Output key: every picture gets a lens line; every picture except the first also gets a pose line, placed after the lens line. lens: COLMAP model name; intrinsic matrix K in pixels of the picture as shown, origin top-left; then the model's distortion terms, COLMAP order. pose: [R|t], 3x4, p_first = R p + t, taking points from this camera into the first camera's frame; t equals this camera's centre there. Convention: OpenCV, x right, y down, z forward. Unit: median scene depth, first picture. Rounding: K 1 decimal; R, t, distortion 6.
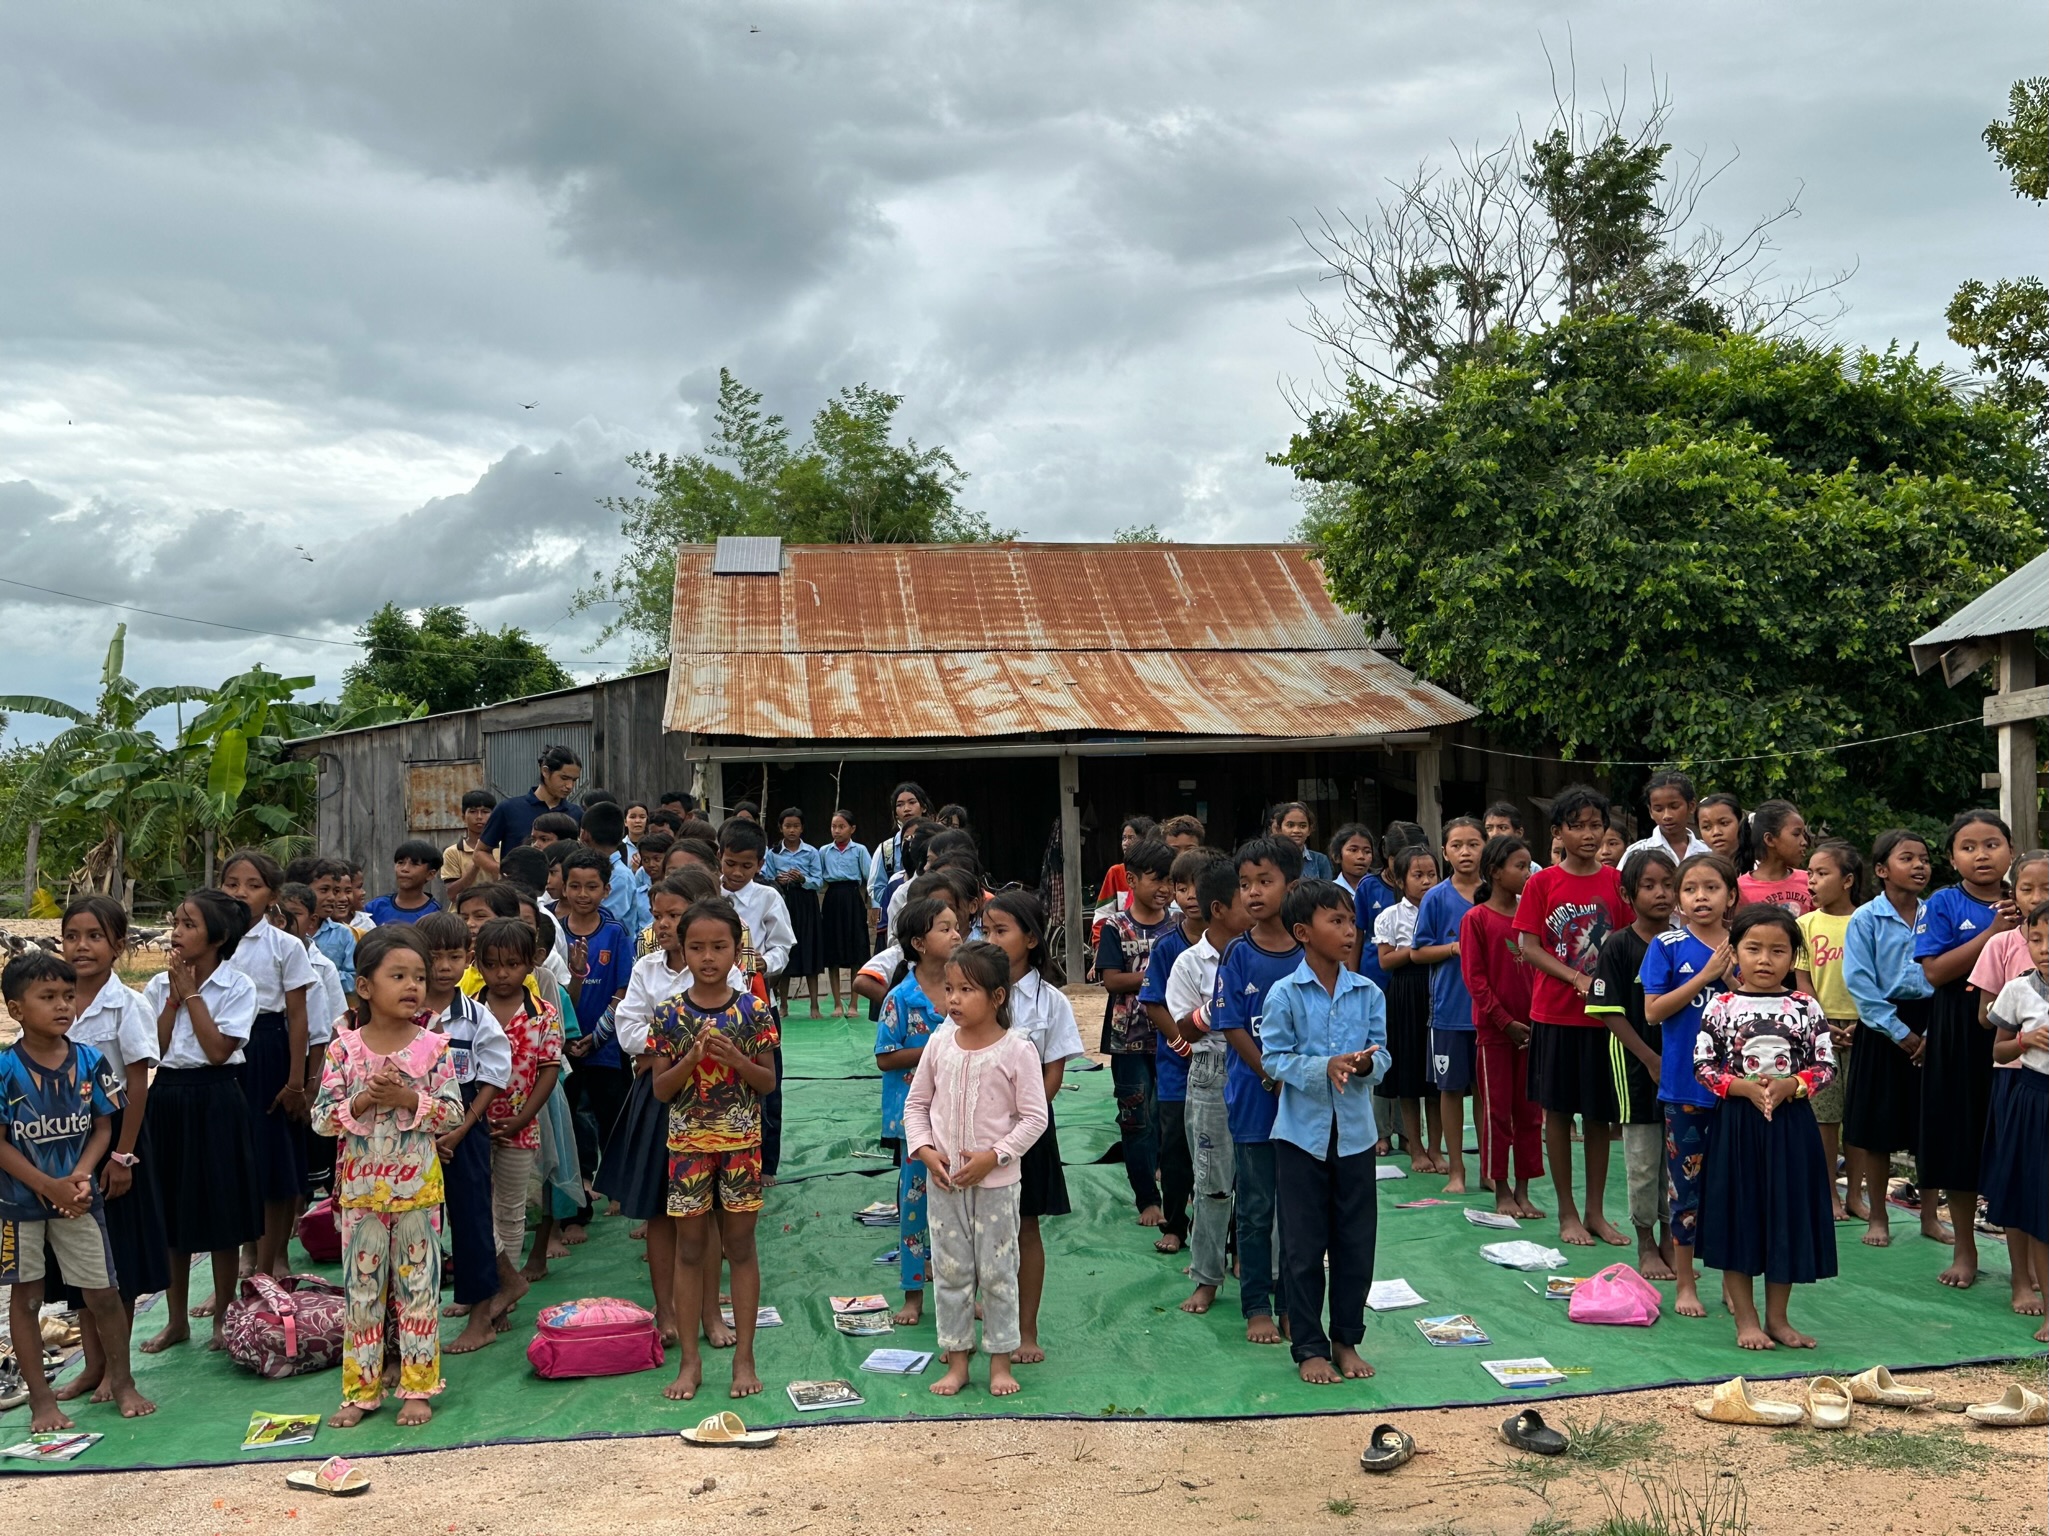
lens RADIAL K [[2301.4, 0, 1016.5], [0, 2301.4, 765.3], [0, 0, 1]] dist [0.007700, 0.000000]
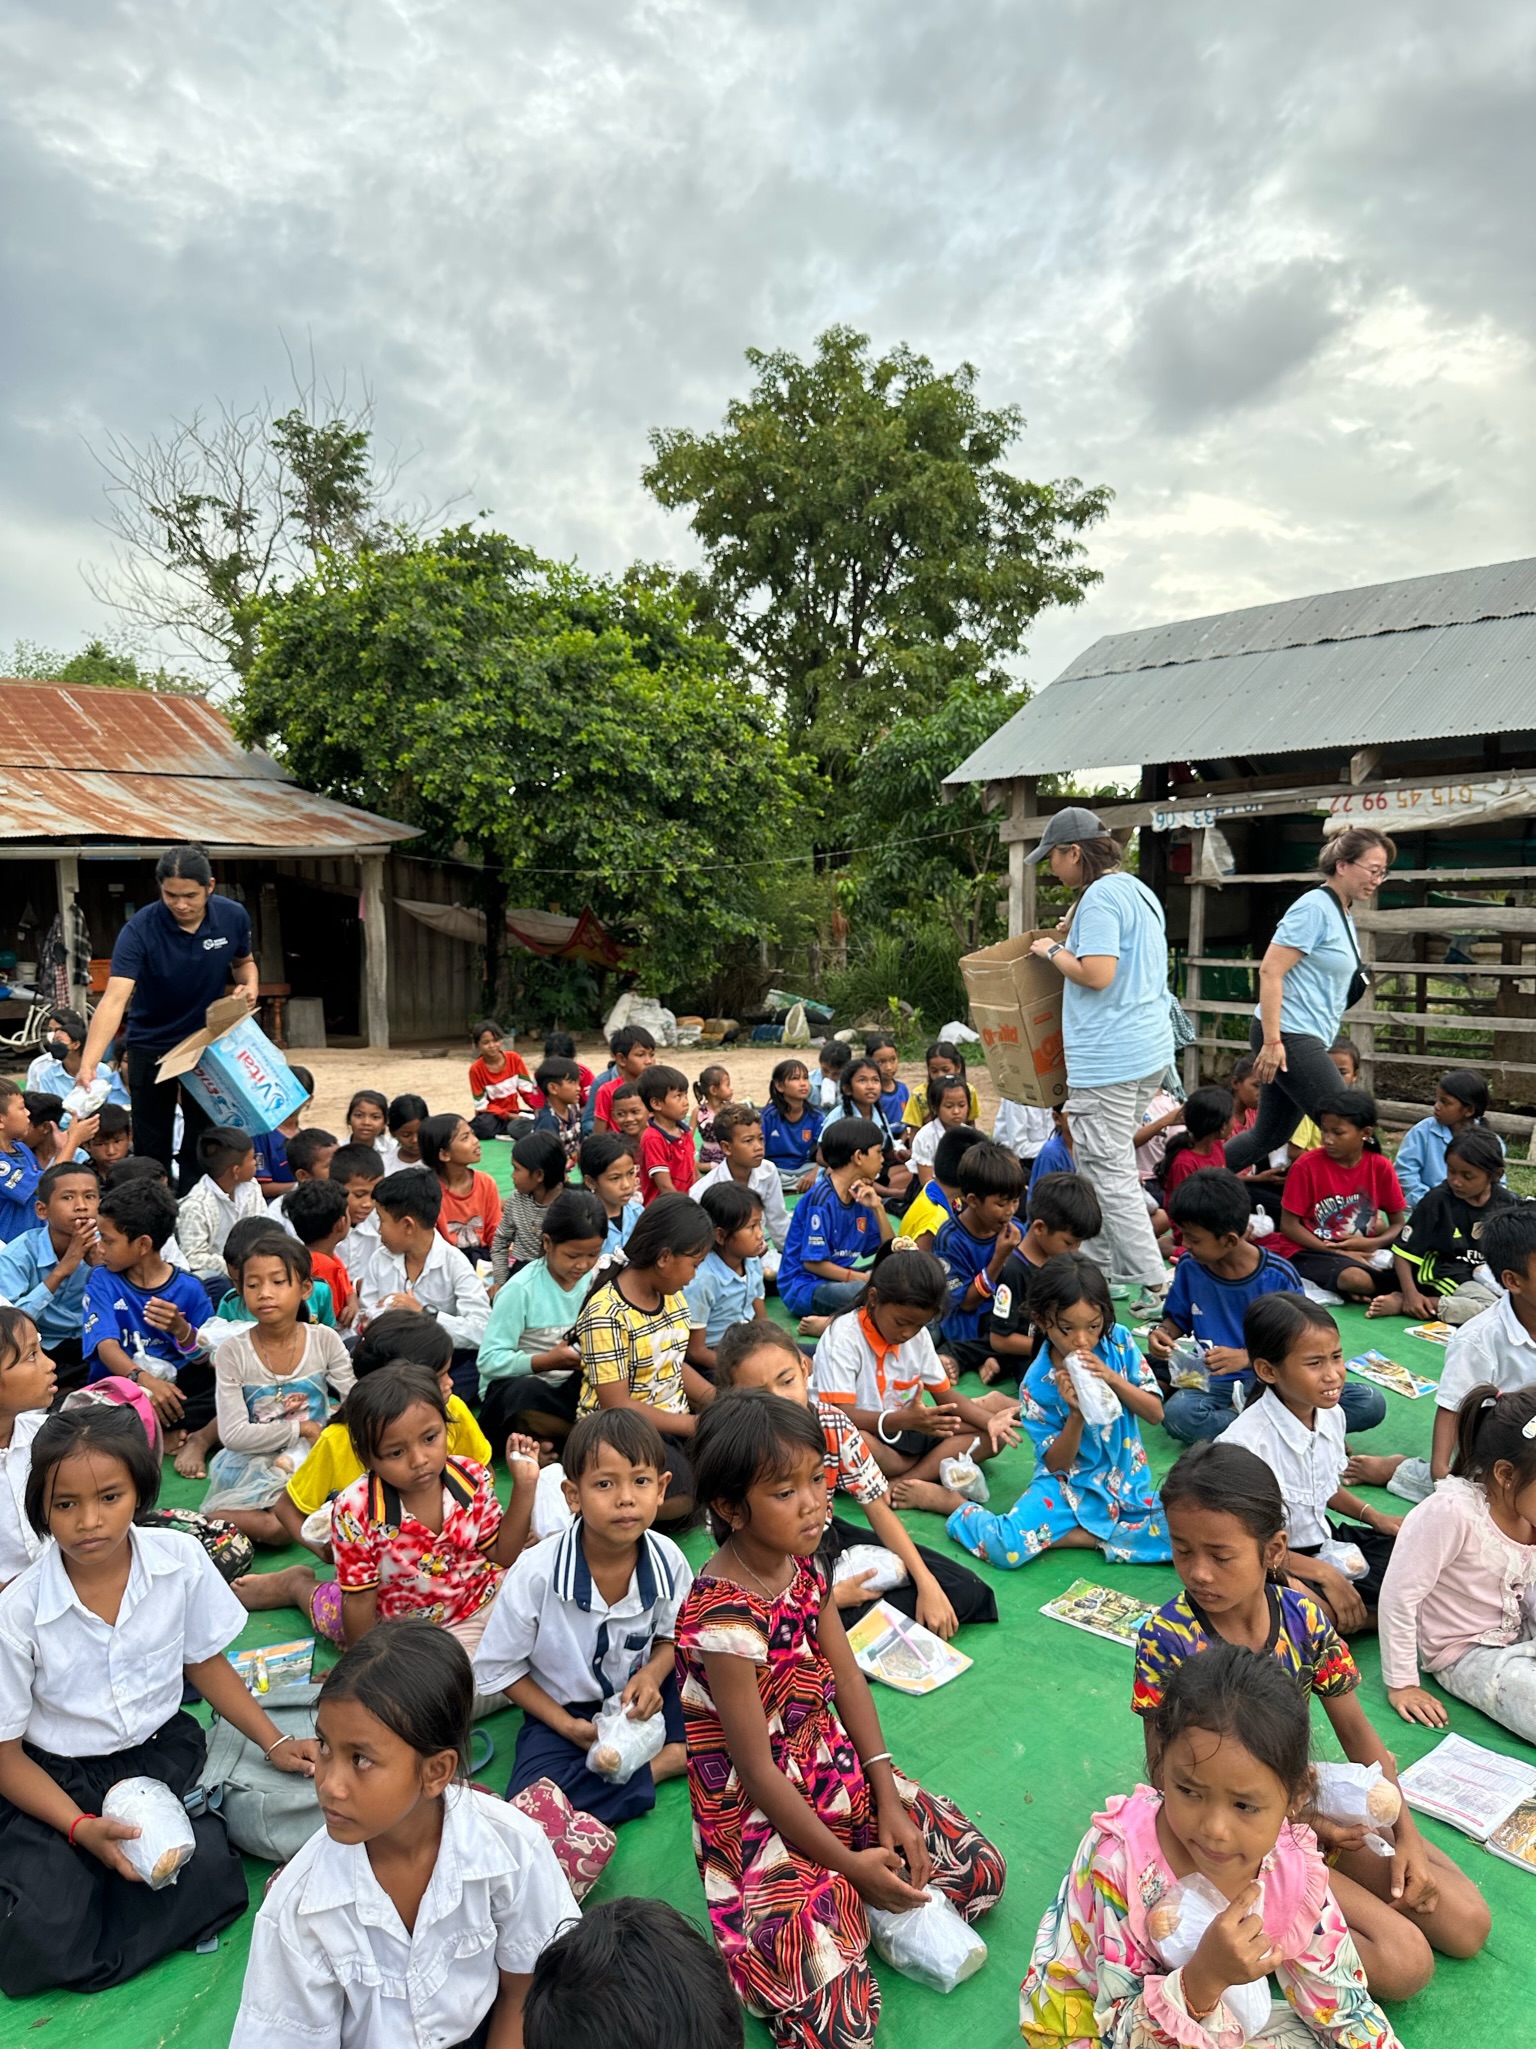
lens RADIAL K [[1466.0, 0, 799.6], [0, 1466.0, 989.2], [0, 0, 1]] dist [0.035989, -0.038464]
pose [[0.783013, -0.034494, 0.621048, -0.126537], [-0.007848, 0.997834, 0.065317, 0.007966], [-0.621956, -0.056018, 0.781046, 0.204356]]
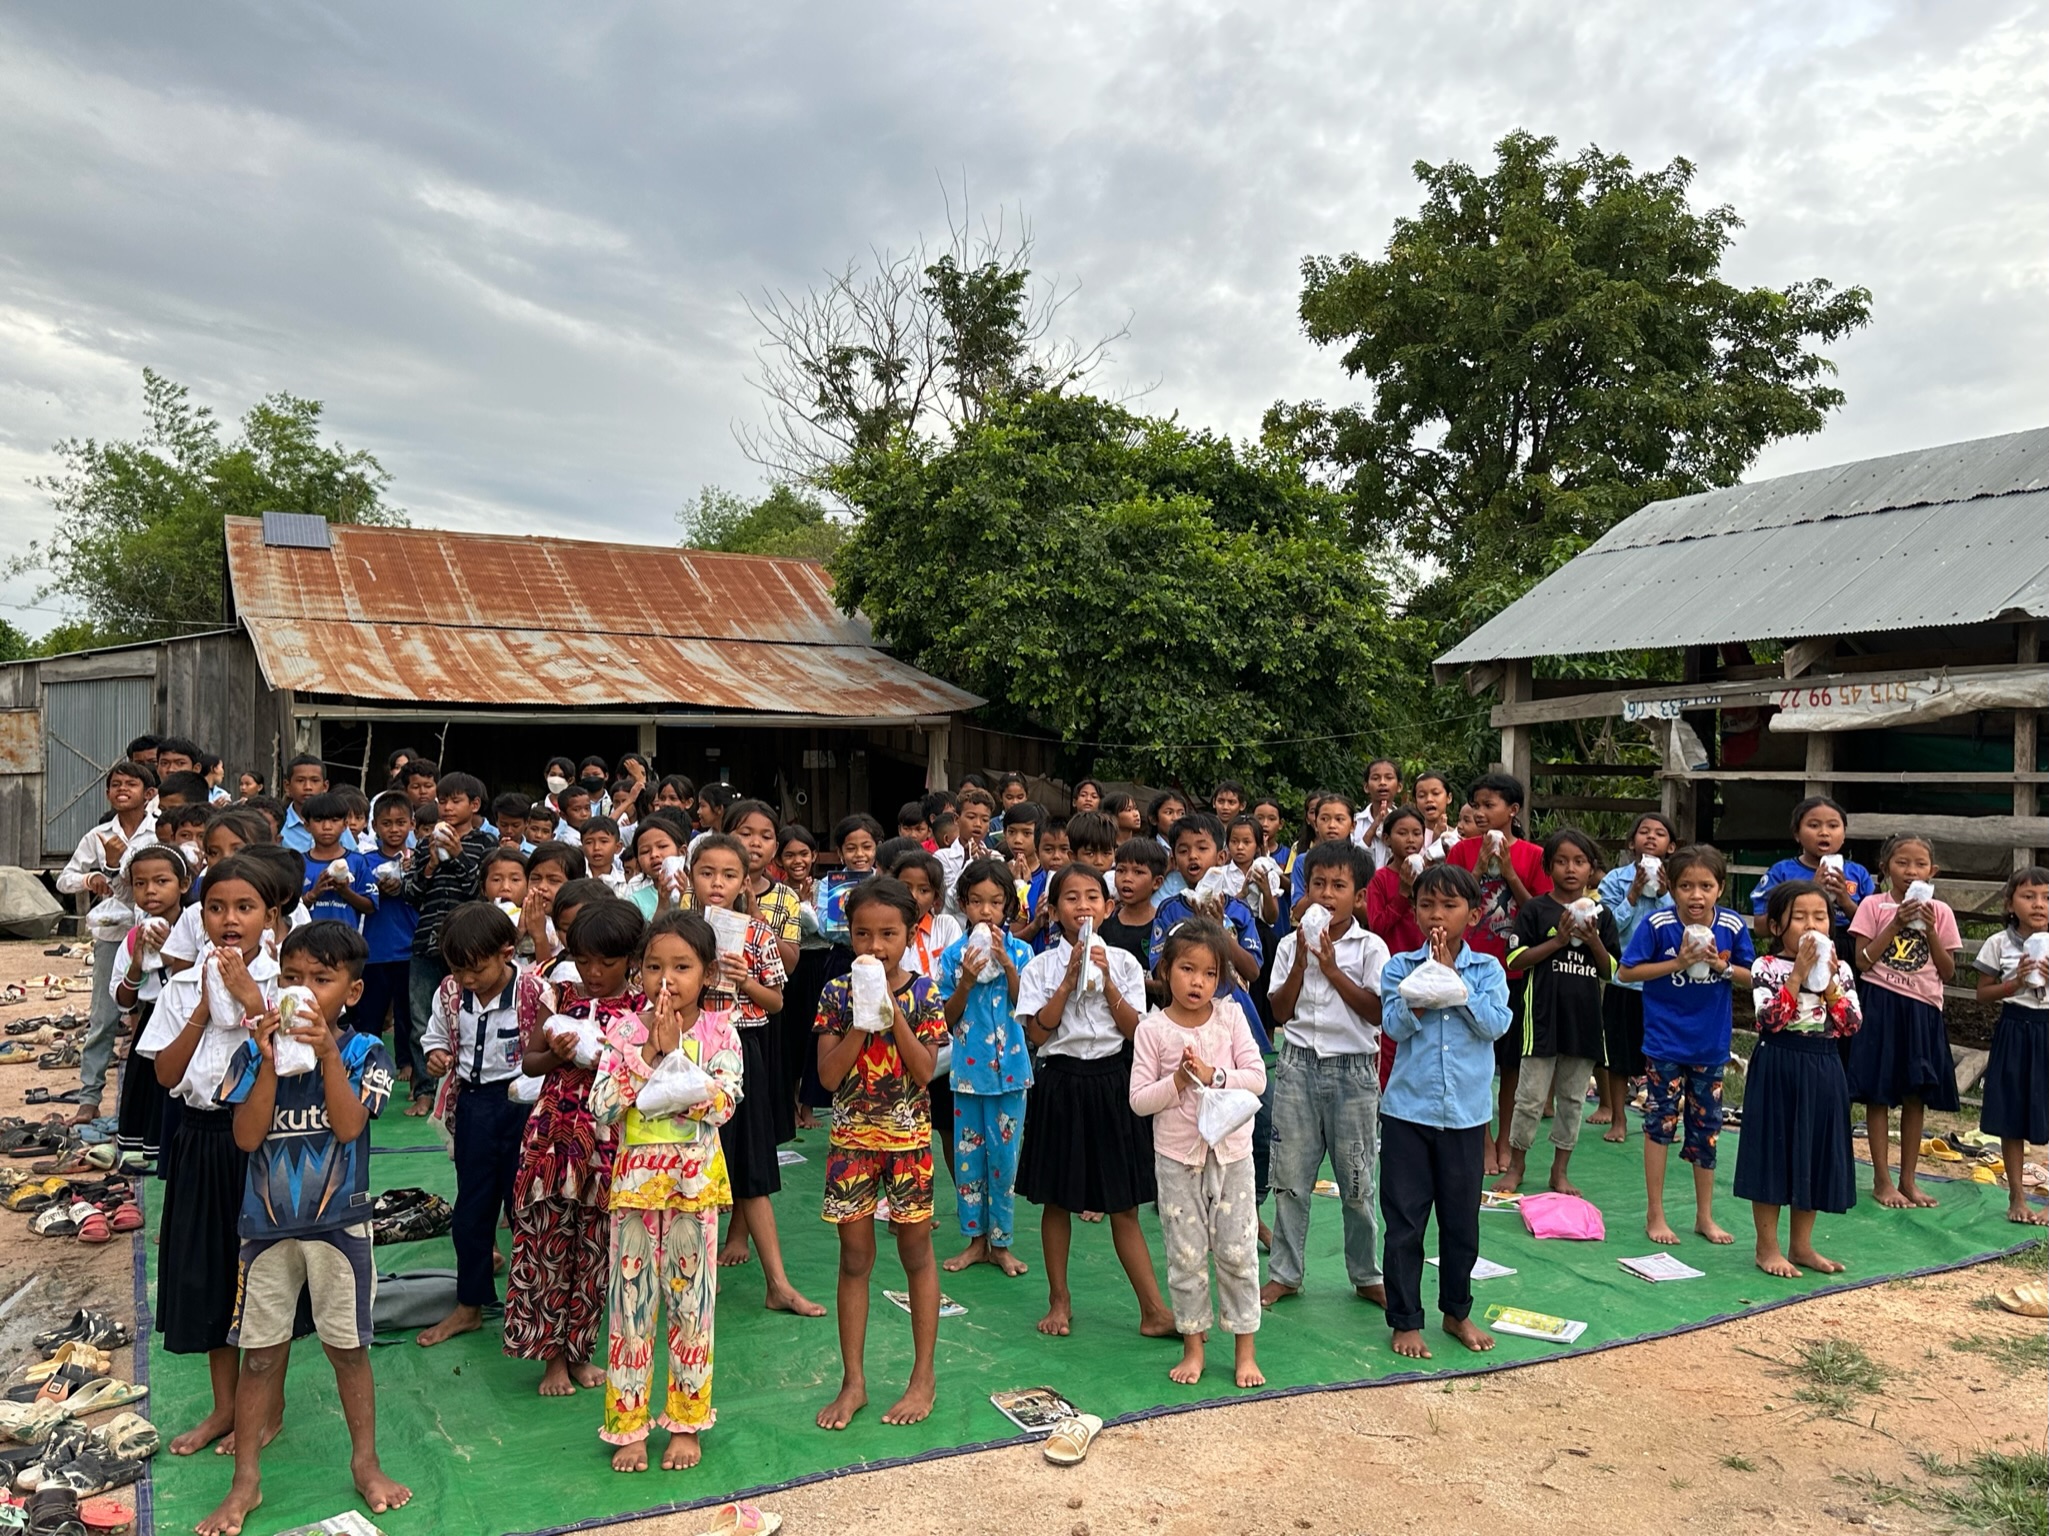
lens RADIAL K [[1767.8, 0, 1083.2], [0, 1767.8, 755.3], [0, 0, 1]] dist [0.072045, -0.080051]
pose [[0.926105, 0.027655, 0.376252, -0.097913], [-0.031055, 0.999513, 0.002972, 0.001502], [-0.375987, -0.014437, 0.926513, 0.078465]]
